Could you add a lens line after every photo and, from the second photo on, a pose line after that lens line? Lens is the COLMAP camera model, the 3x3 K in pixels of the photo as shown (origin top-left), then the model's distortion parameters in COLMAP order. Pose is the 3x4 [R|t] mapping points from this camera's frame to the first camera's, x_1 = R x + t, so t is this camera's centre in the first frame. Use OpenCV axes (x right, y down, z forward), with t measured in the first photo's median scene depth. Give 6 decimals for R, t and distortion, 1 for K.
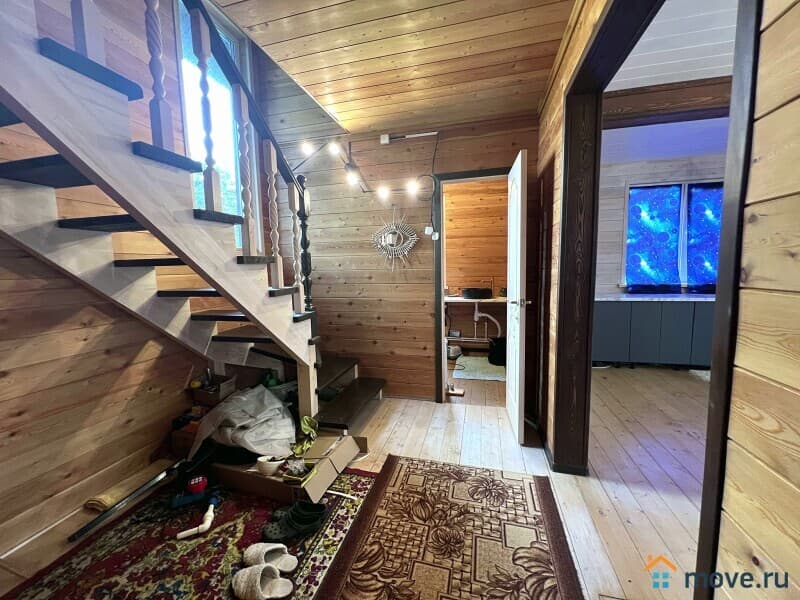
lens RADIAL K [[321.1, 0, 397.4], [0, 321.1, 297.4], [0, 0, 1]] dist [0.002664, 0.000538]
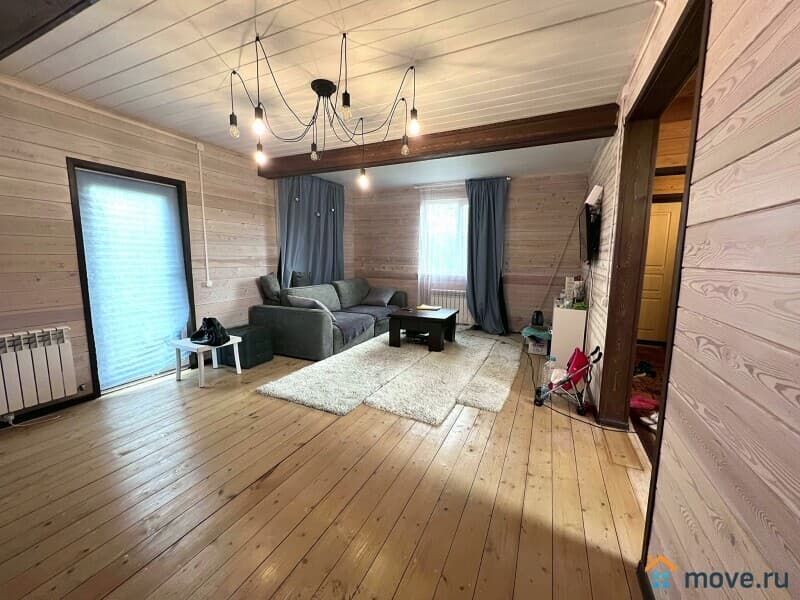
lens RADIAL K [[321.1, 0, 399.6], [0, 321.1, 296.9], [0, 0, 1]] dist [0.002664, 0.000538]
pose [[-0.982265, -0.013759, 0.186990, 0.797535], [0.027094, 0.976421, 0.214170, -0.142961], [-0.185528, 0.215438, -0.958731, 1.340758]]
